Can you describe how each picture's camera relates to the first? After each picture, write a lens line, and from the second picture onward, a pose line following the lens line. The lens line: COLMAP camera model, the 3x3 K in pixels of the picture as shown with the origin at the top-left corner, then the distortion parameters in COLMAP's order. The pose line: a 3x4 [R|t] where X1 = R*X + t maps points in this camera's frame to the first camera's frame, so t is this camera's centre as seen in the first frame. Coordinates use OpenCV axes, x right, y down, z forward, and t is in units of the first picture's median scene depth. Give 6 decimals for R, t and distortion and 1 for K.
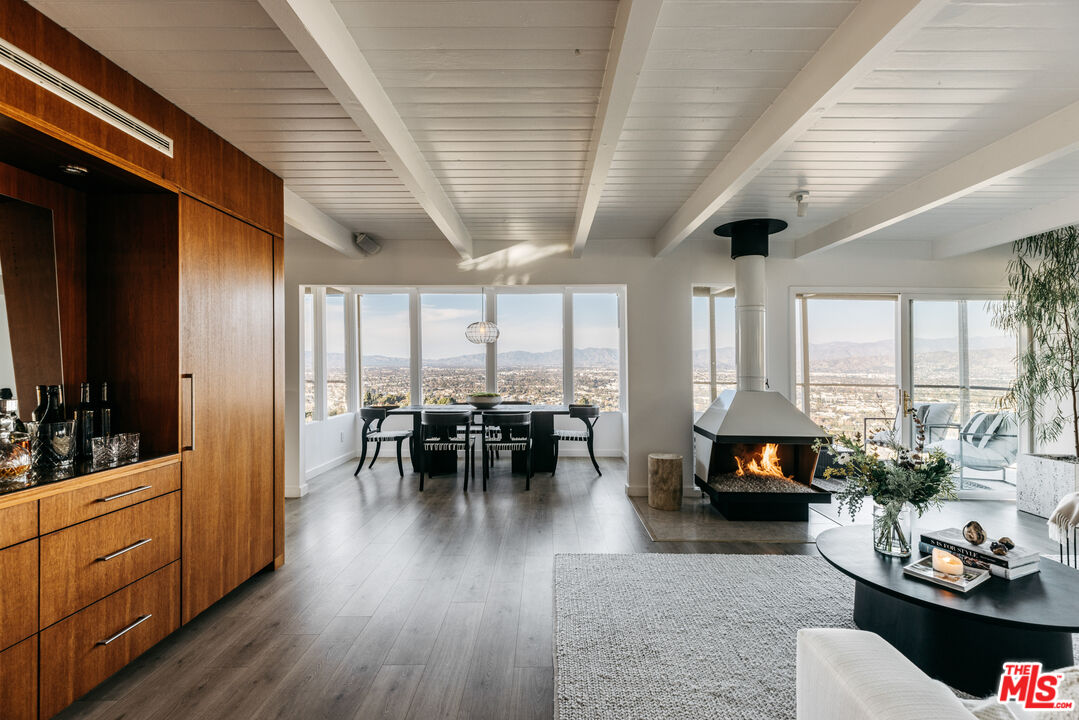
lens RADIAL K [[500.9, 0, 549.0], [0, 500.9, 358.9], [0, 0, 1]] dist [-0.002222, -0.000197]
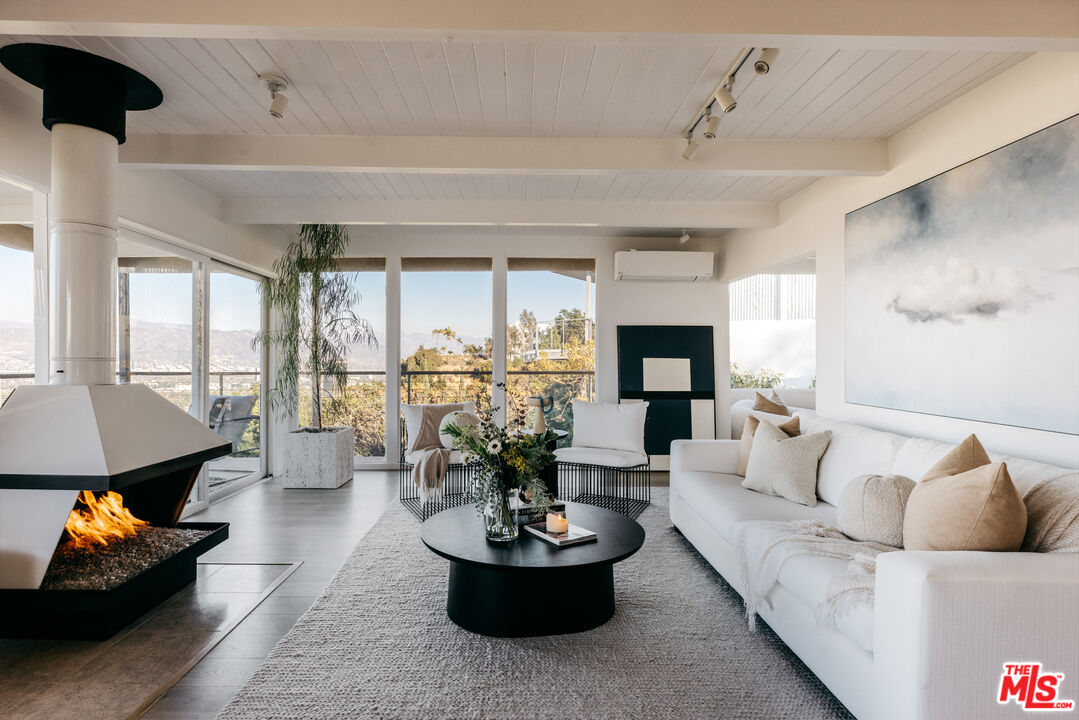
lens RADIAL K [[544.8, 0, 539.5], [0, 544.8, 360.0], [0, 0, 1]] dist [-0.005217, -0.000710]
pose [[-0.019969, -0.006318, 0.999781, -0.193511], [-0.015848, 0.999856, 0.006002, 0.027856], [-0.999675, -0.015724, -0.020066, 0.563608]]
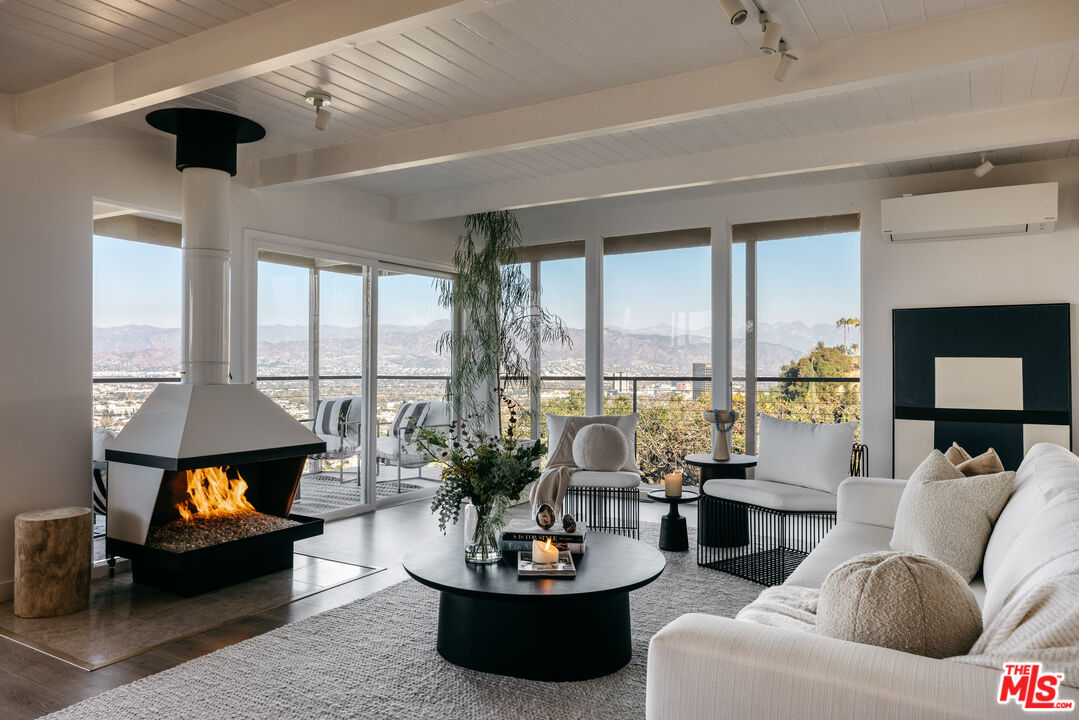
lens RADIAL K [[740.6, 0, 558.1], [0, 740.6, 353.9], [0, 0, 1]] dist [0.001129, 0.000160]
pose [[0.501369, 0.001977, 0.865231, -0.190607], [-0.005616, 0.999984, 0.000969, 0.023117], [-0.865215, -0.005345, 0.501372, 0.159436]]
